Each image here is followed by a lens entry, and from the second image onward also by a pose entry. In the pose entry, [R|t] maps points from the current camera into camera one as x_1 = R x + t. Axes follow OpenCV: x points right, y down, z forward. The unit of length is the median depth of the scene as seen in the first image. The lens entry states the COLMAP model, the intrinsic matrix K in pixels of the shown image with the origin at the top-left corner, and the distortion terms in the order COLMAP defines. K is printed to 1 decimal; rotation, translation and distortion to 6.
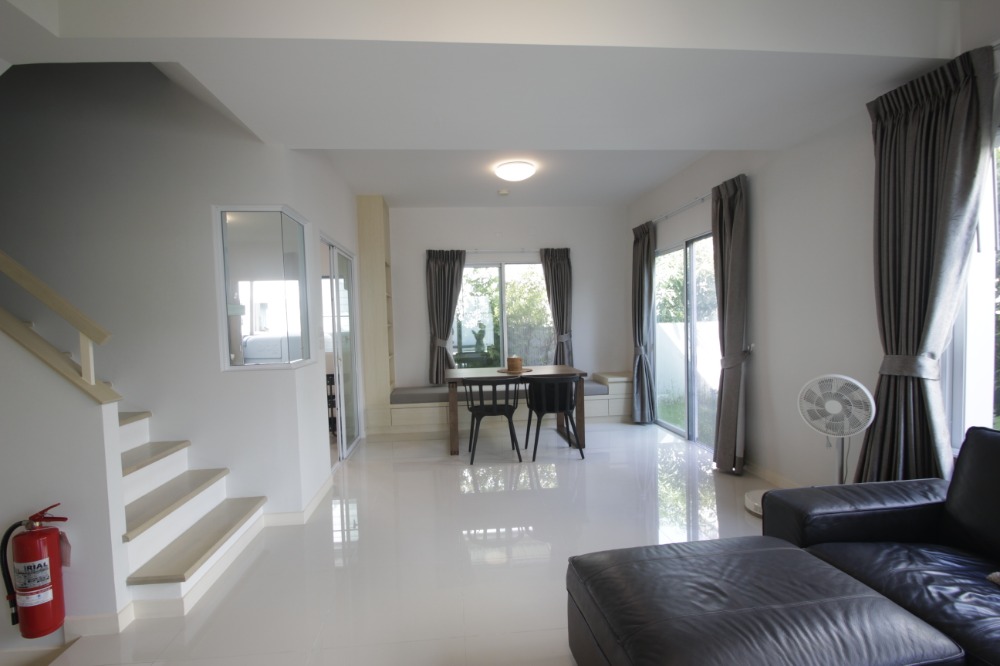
lens RADIAL K [[464.9, 0, 490.1], [0, 464.9, 343.3], [0, 0, 1]] dist [0.008719, -0.012600]
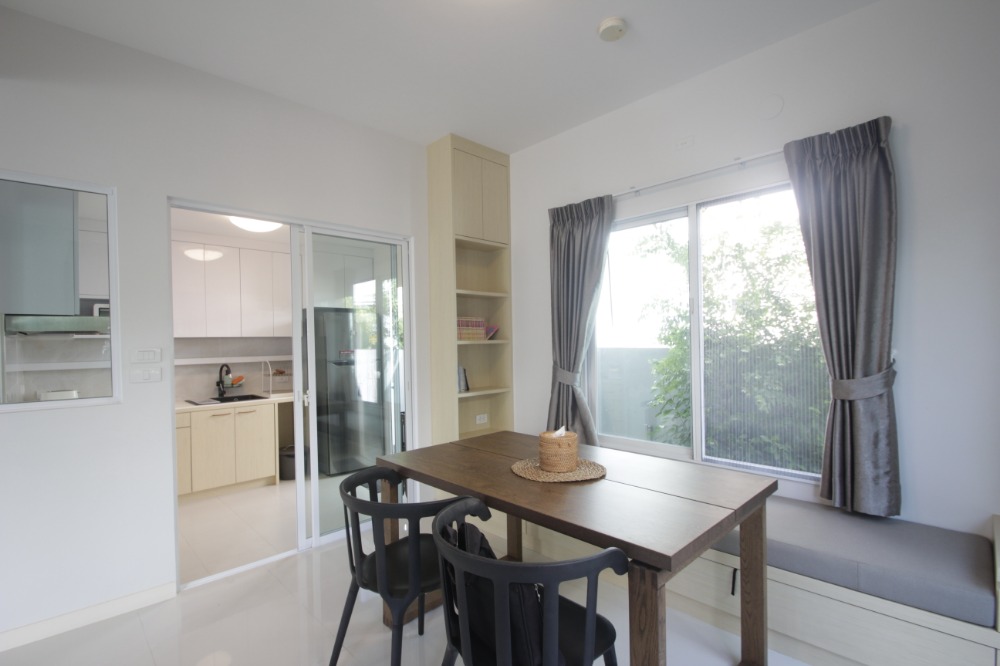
lens RADIAL K [[464.9, 0, 490.2], [0, 464.9, 342.6], [0, 0, 1]] dist [0.008719, -0.012600]
pose [[0.618901, 0.018798, -0.785244, 0.359902], [-0.035937, 0.999344, -0.004400, -0.046632], [0.784646, 0.030942, 0.619171, 0.813912]]
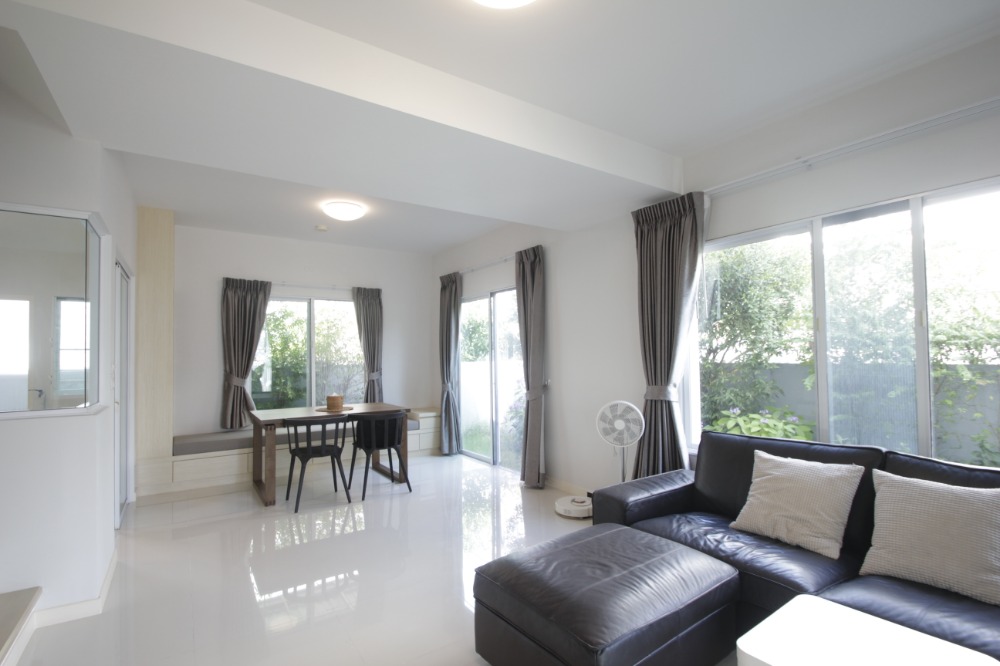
lens RADIAL K [[464.9, 0, 489.4], [0, 464.9, 341.5], [0, 0, 1]] dist [0.008719, -0.012600]
pose [[0.879811, 0.031707, 0.474266, -0.146242], [0.010010, 0.996315, -0.085178, 0.003944], [-0.475219, 0.079688, 0.876251, -0.018714]]
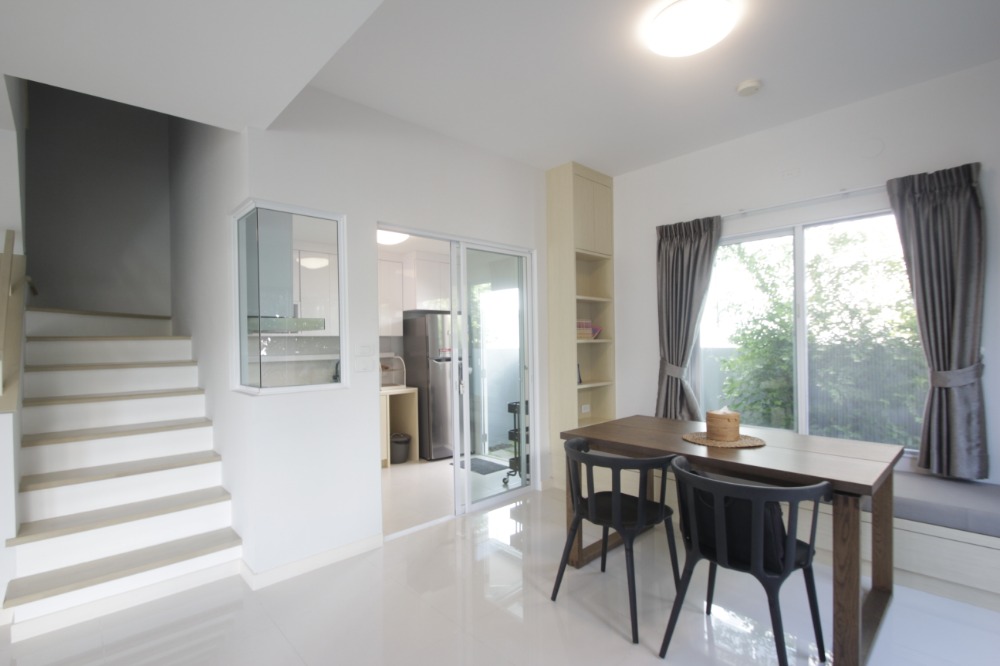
lens RADIAL K [[464.9, 0, 490.1], [0, 464.9, 341.7], [0, 0, 1]] dist [0.008719, -0.012600]
pose [[0.605563, 0.019488, -0.795559, 0.331808], [-0.040063, 0.999179, -0.006019, -0.035101], [0.794788, 0.035517, 0.605846, 0.575628]]
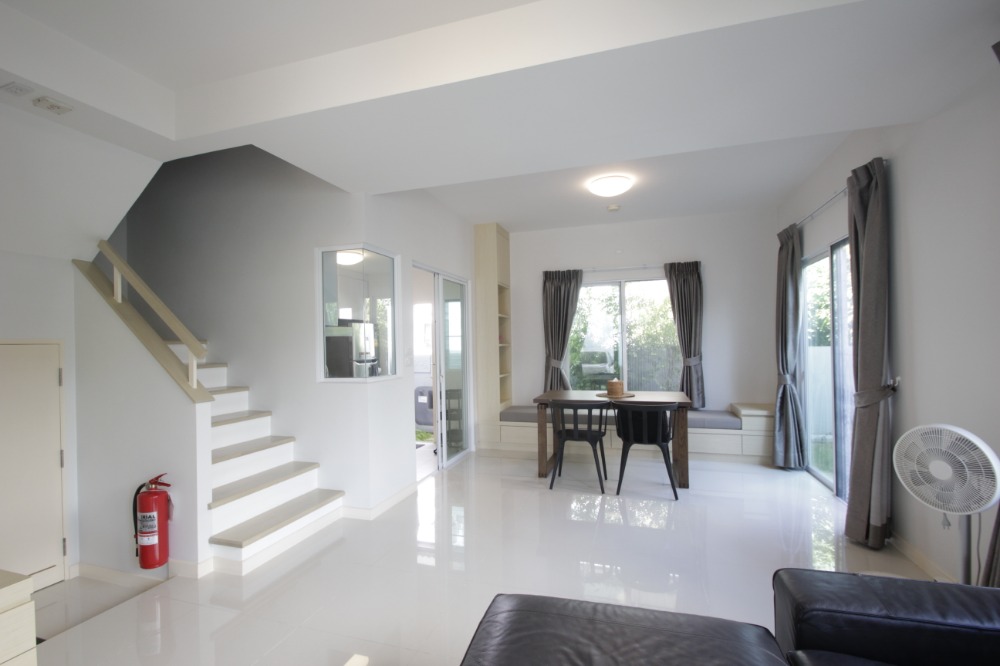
lens RADIAL K [[464.9, 0, 490.3], [0, 464.9, 343.0], [0, 0, 1]] dist [0.008719, -0.012600]
pose [[0.918741, 0.010254, -0.394727, 0.217082], [-0.026184, 0.999045, -0.034991, -0.008105], [0.393991, 0.042483, 0.918132, 0.039609]]
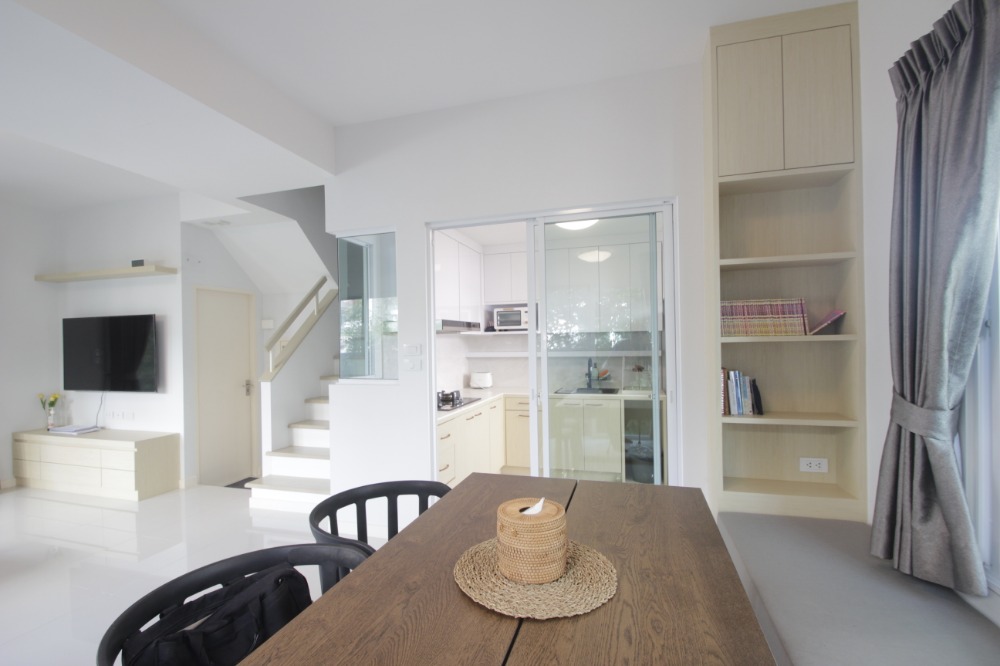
lens RADIAL K [[464.9, 0, 490.7], [0, 464.9, 341.8], [0, 0, 1]] dist [0.008719, -0.012600]
pose [[-0.378933, 0.034197, -0.924792, 0.291524], [-0.015654, 0.998937, 0.043353, -0.064103], [0.925292, 0.030905, -0.377995, 1.204741]]
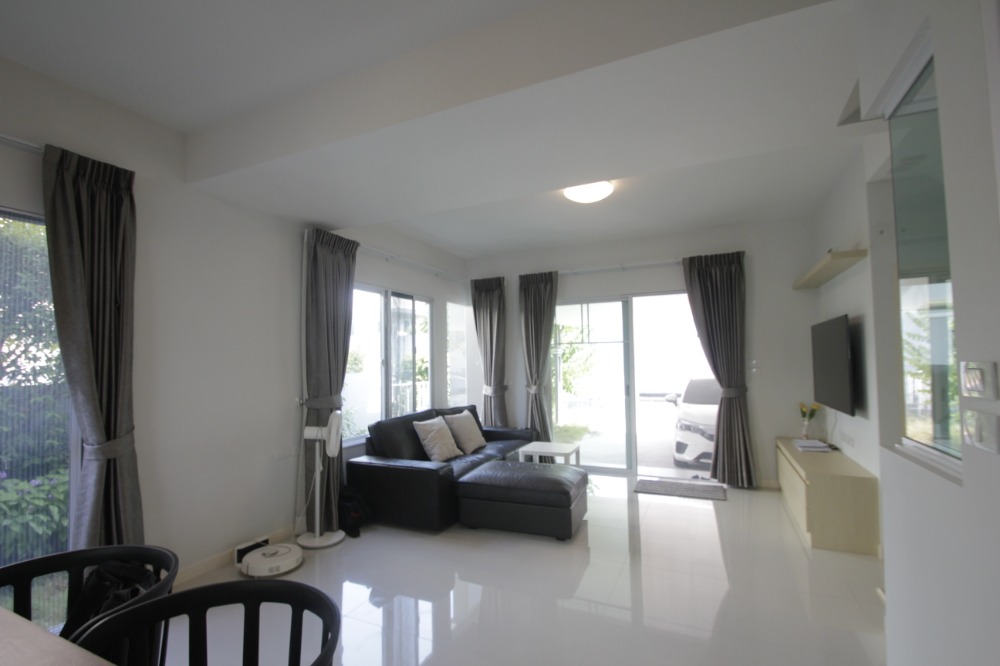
lens RADIAL K [[464.9, 0, 488.7], [0, 464.9, 342.8], [0, 0, 1]] dist [0.008719, -0.012600]
pose [[-0.859216, 0.064025, 0.507591, -0.225130], [0.064464, 0.997780, -0.016735, -0.047791], [-0.507536, 0.018342, -0.861435, 1.124279]]
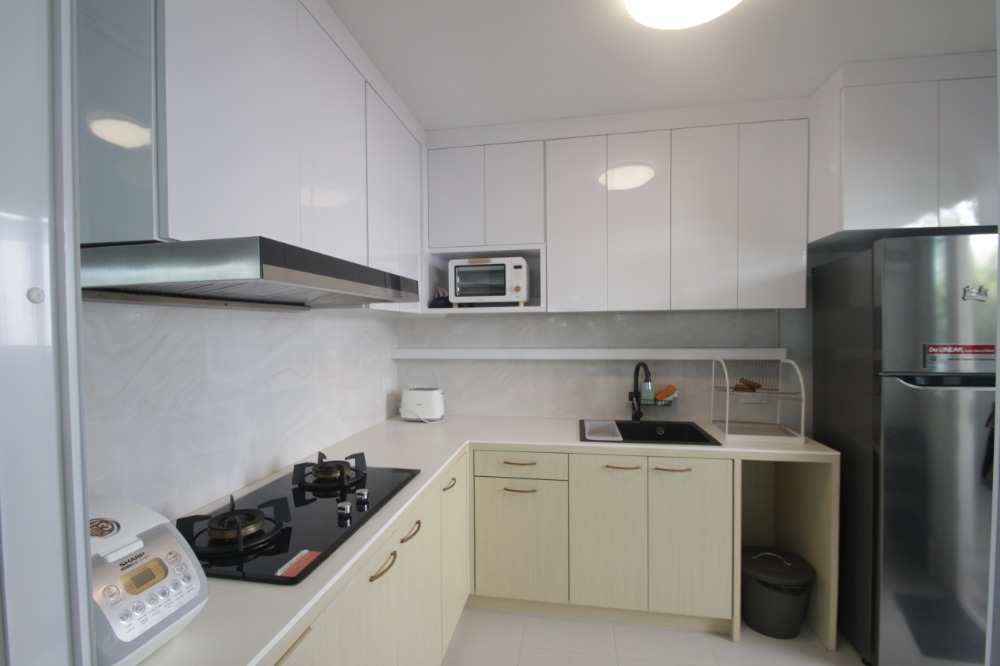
lens RADIAL K [[464.9, 0, 490.4], [0, 464.9, 342.5], [0, 0, 1]] dist [0.008719, -0.012600]
pose [[-0.268918, 0.060038, -0.961290, -0.260775], [-0.028625, 0.997116, 0.070283, -0.038137], [0.962738, 0.046417, -0.266424, 0.971460]]
